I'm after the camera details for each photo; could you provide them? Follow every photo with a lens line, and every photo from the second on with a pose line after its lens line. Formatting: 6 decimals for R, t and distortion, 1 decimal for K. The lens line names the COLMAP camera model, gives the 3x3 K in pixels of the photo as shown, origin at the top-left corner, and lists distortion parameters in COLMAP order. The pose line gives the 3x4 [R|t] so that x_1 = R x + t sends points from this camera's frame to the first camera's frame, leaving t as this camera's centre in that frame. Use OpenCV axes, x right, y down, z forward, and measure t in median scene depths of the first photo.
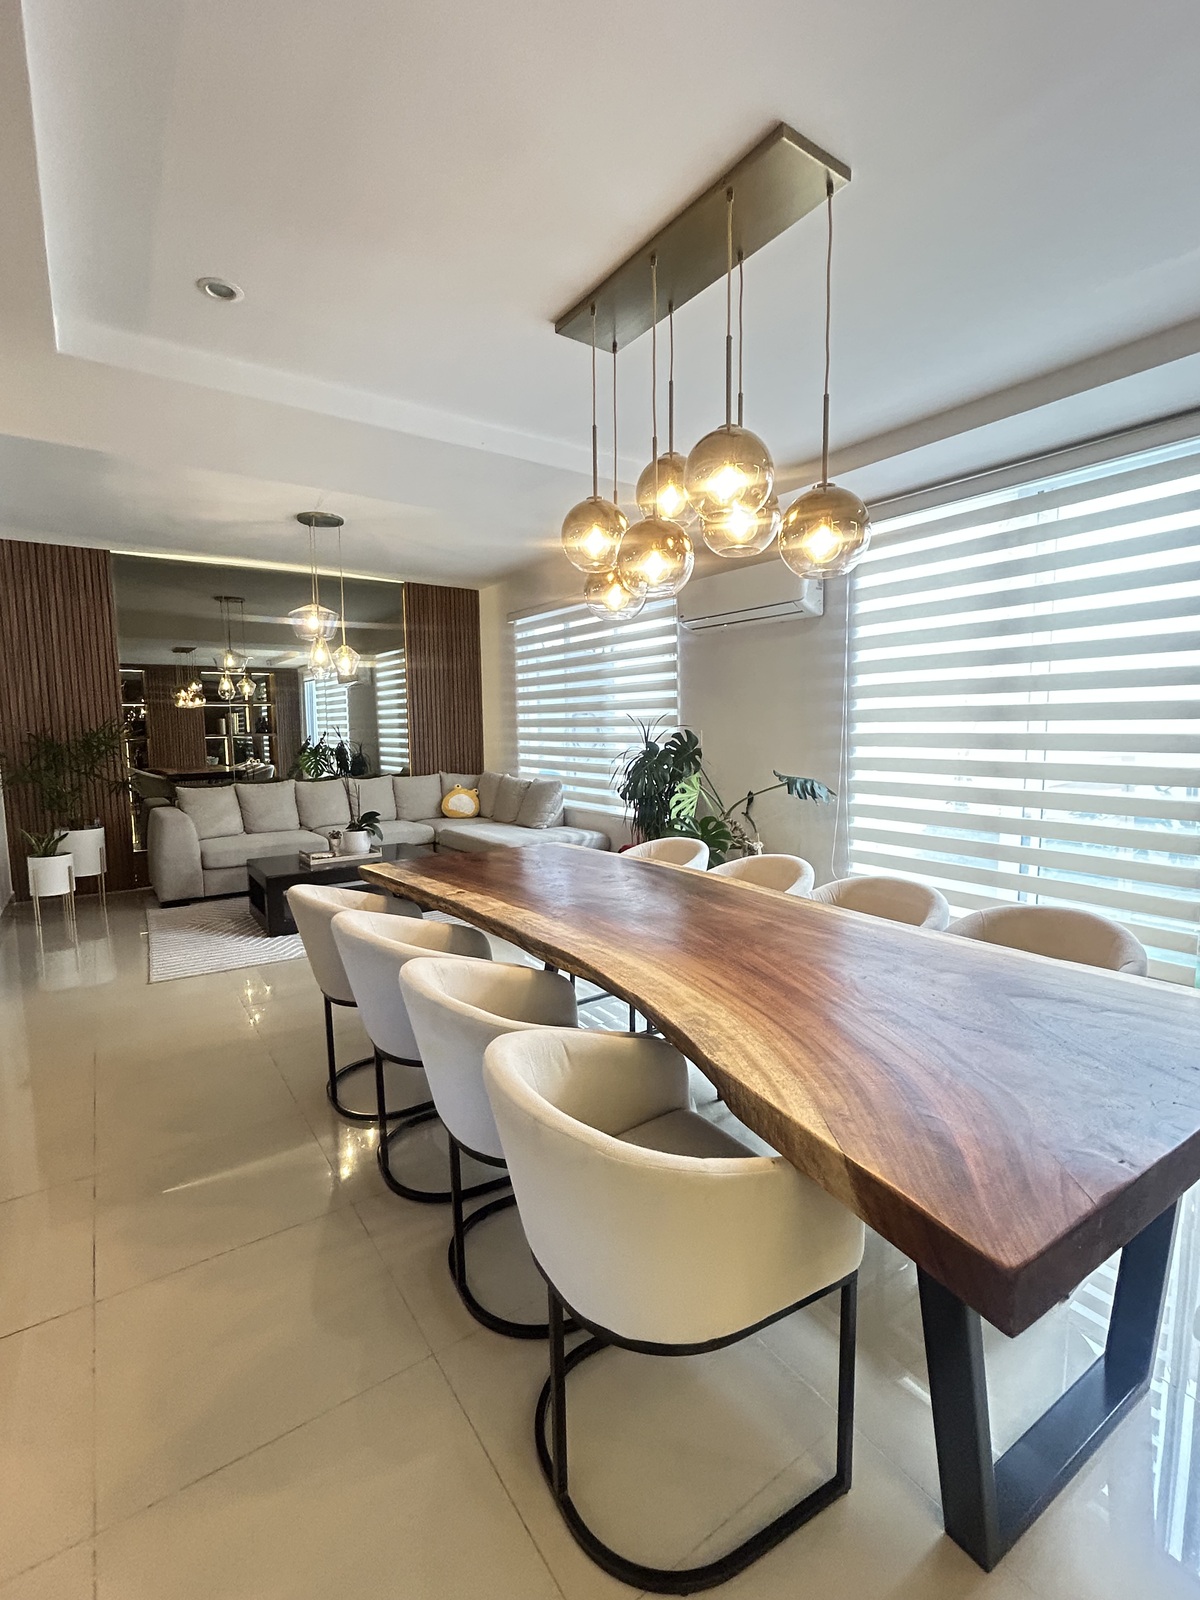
lens RADIAL K [[722.0, 0, 598.3], [0, 722.0, 796.7], [0, 0, 1]] dist [-0.000124, -0.000176]
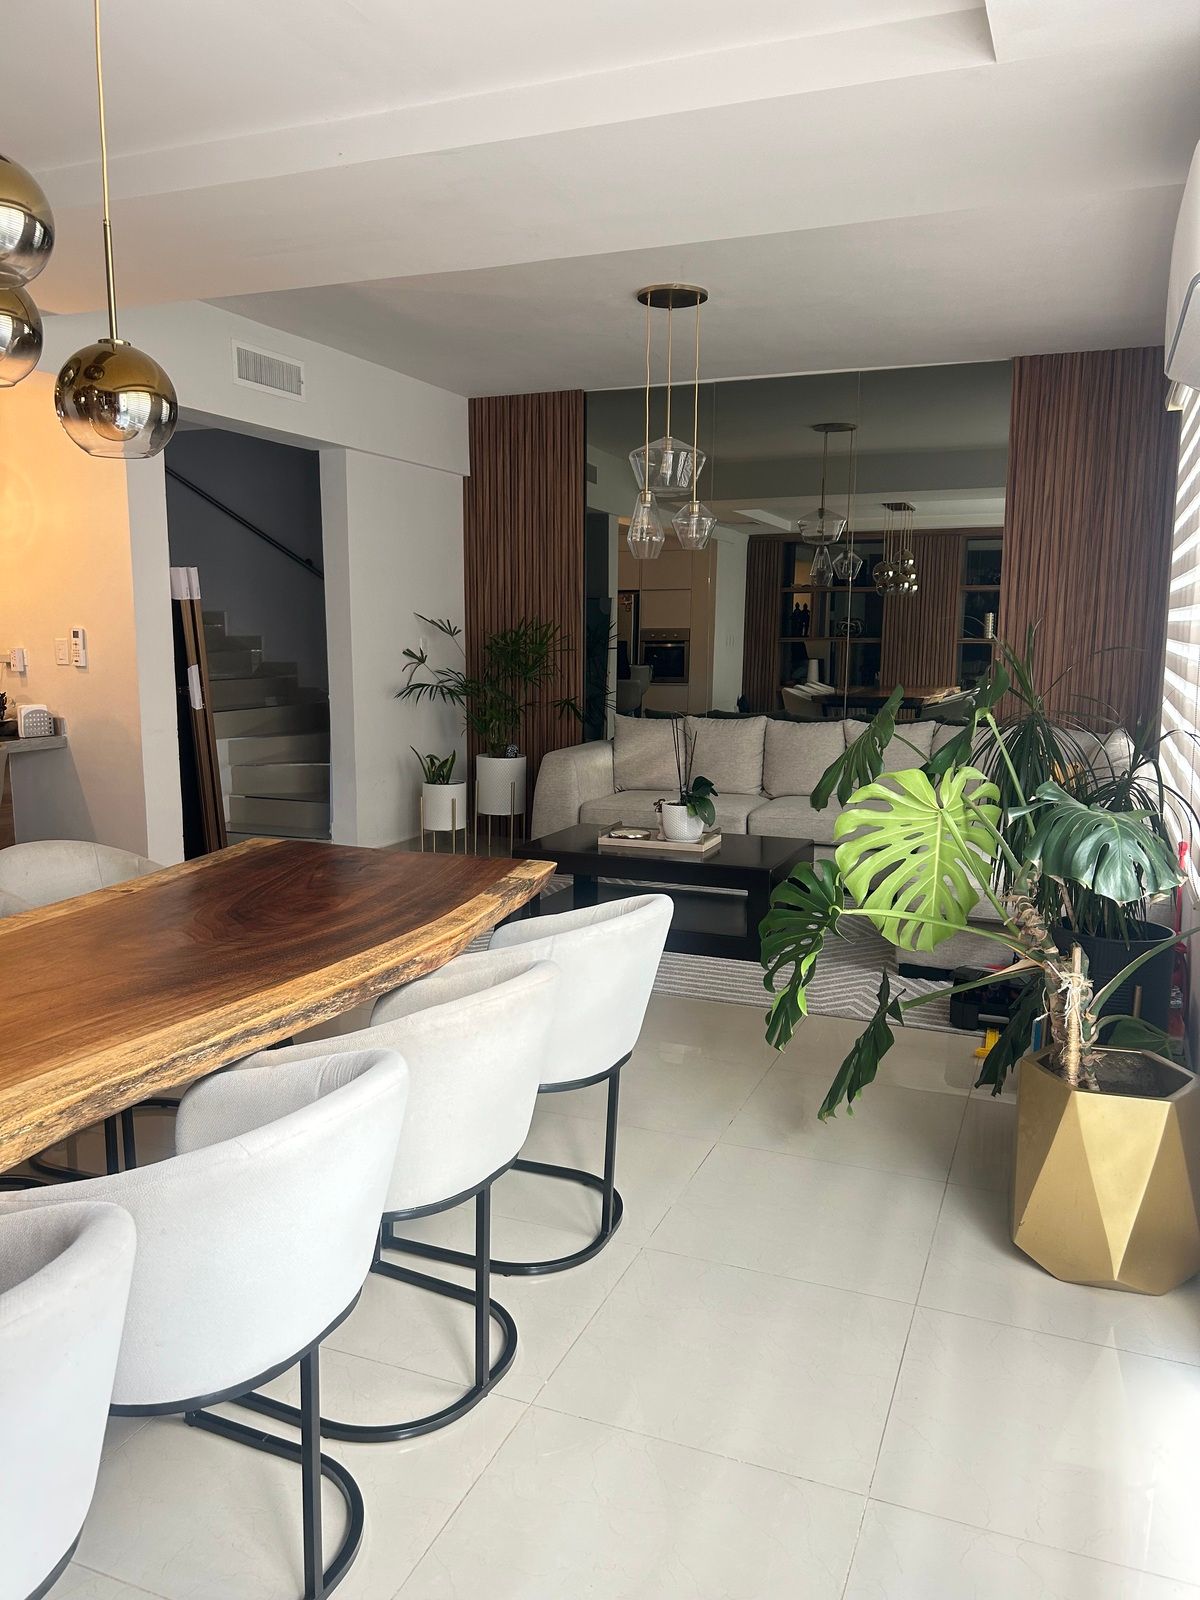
lens RADIAL K [[1205.4, 0, 582.0], [0, 1205.4, 806.3], [0, 0, 1]] dist [0.058116, -0.073975]
pose [[0.566476, 0.132875, -0.813295, 0.471068], [-0.087951, 0.991027, 0.100653, -0.049961], [0.819371, 0.014513, 0.573079, 0.347891]]
